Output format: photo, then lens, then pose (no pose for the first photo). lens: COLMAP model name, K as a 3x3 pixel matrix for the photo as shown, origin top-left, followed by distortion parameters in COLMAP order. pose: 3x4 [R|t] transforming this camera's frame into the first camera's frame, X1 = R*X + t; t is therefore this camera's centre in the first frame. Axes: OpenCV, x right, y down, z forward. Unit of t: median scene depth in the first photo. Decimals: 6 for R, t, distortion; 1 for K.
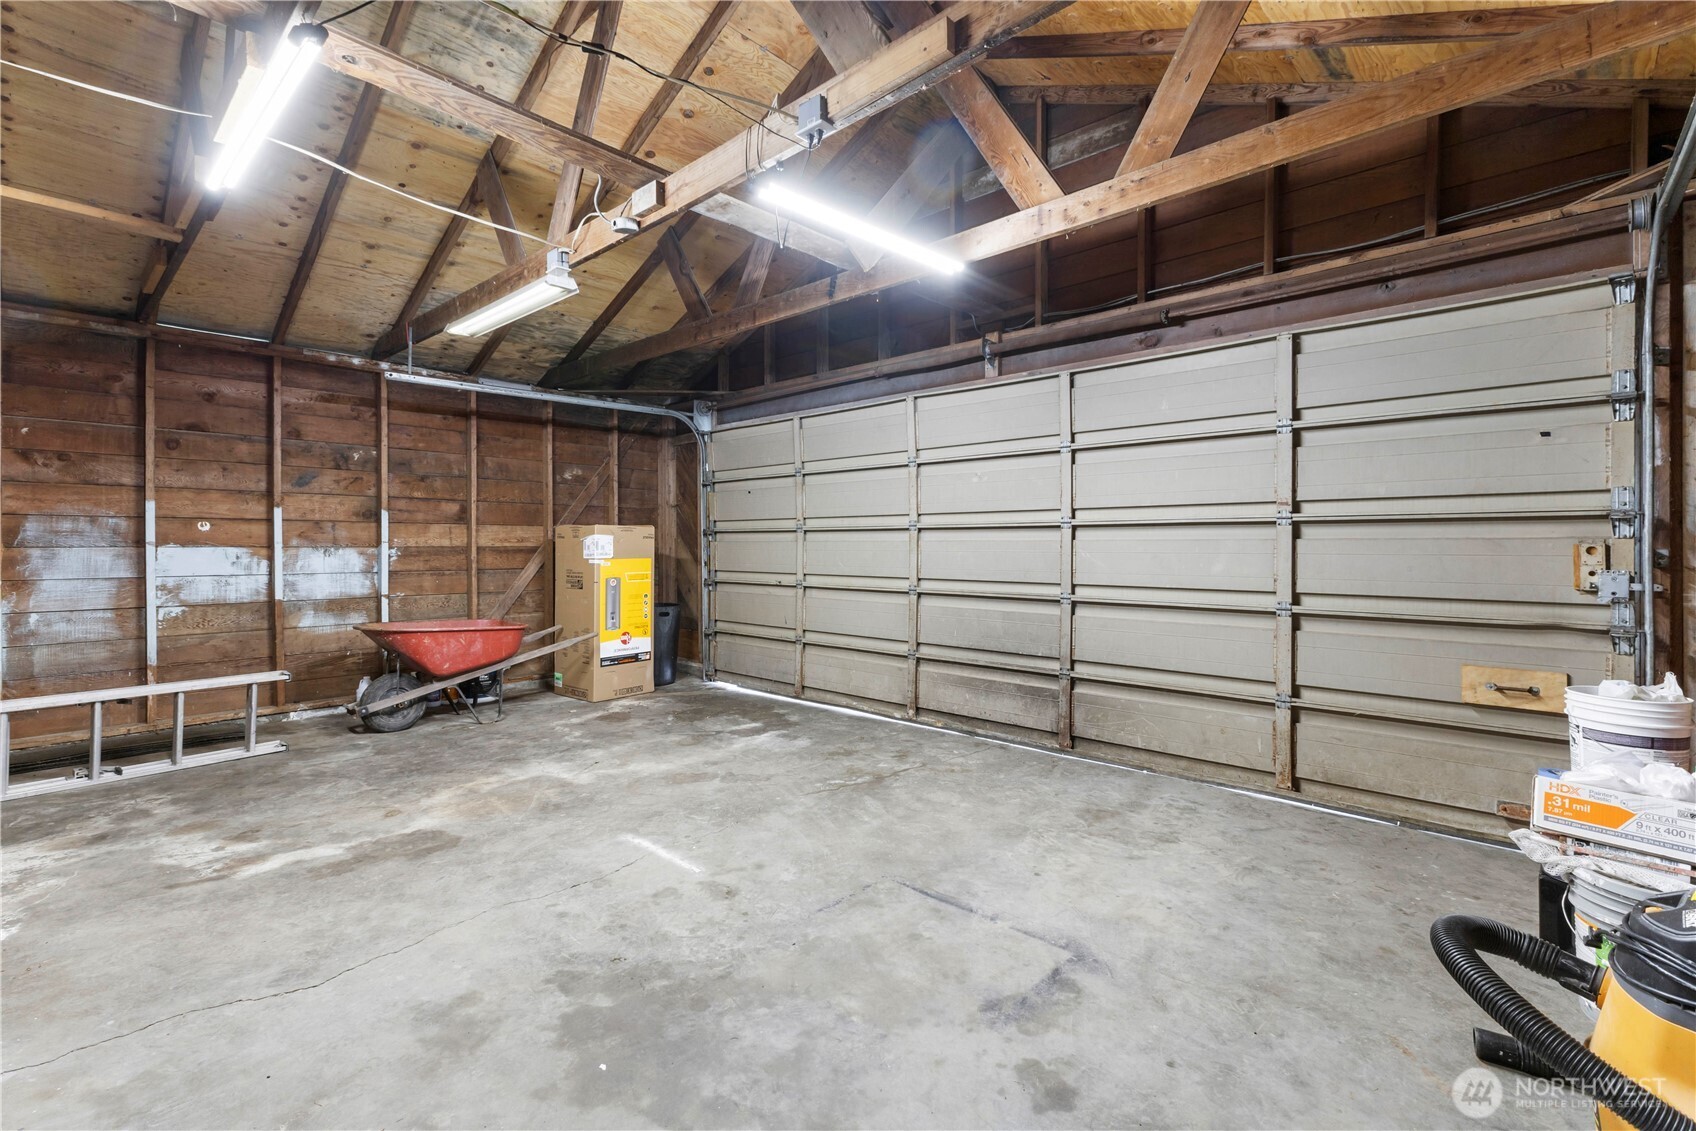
lens RADIAL K [[742.3, 0, 851.4], [0, 742.3, 561.8], [0, 0, 1]] dist [0.015478, -0.004747]
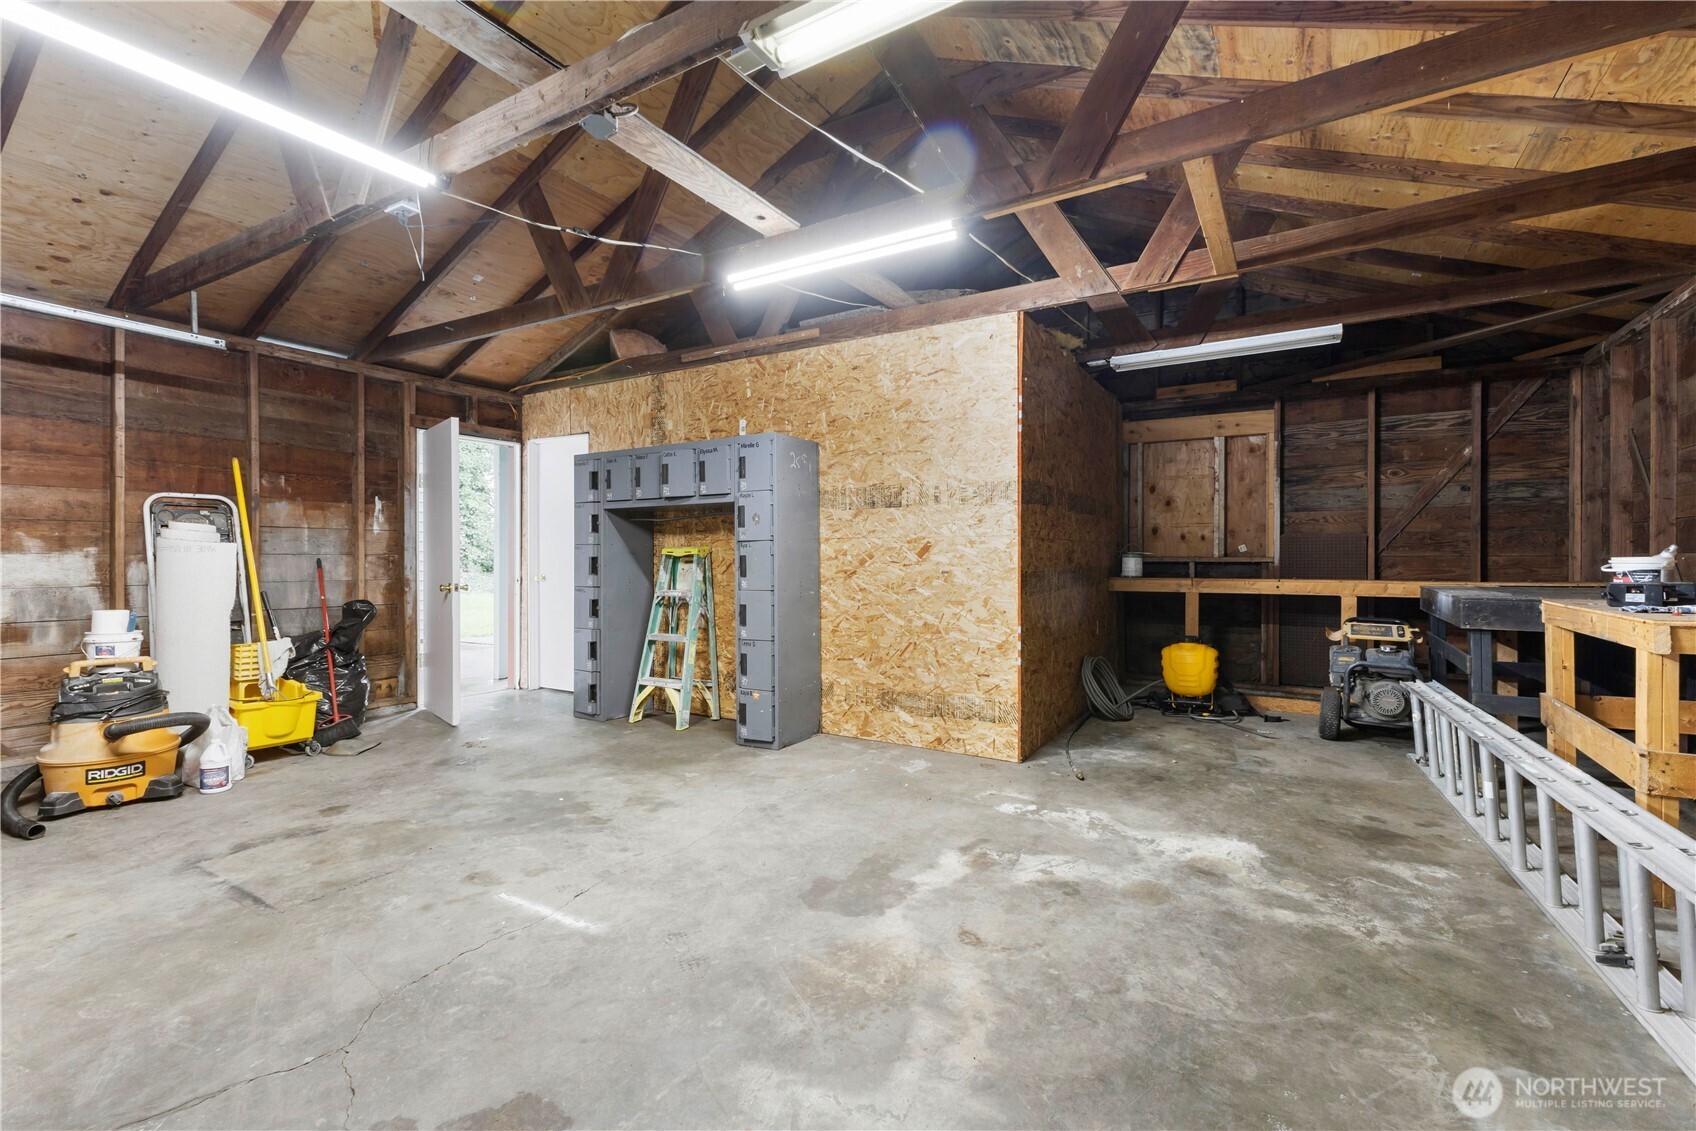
lens RADIAL K [[742.3, 0, 851.4], [0, 742.3, 561.8], [0, 0, 1]] dist [0.015478, -0.004747]
pose [[-0.981927, 0.001532, -0.189256, -0.445195], [-0.003968, 0.999581, 0.028678, -0.031549], [0.189221, 0.028911, -0.981509, 1.925302]]
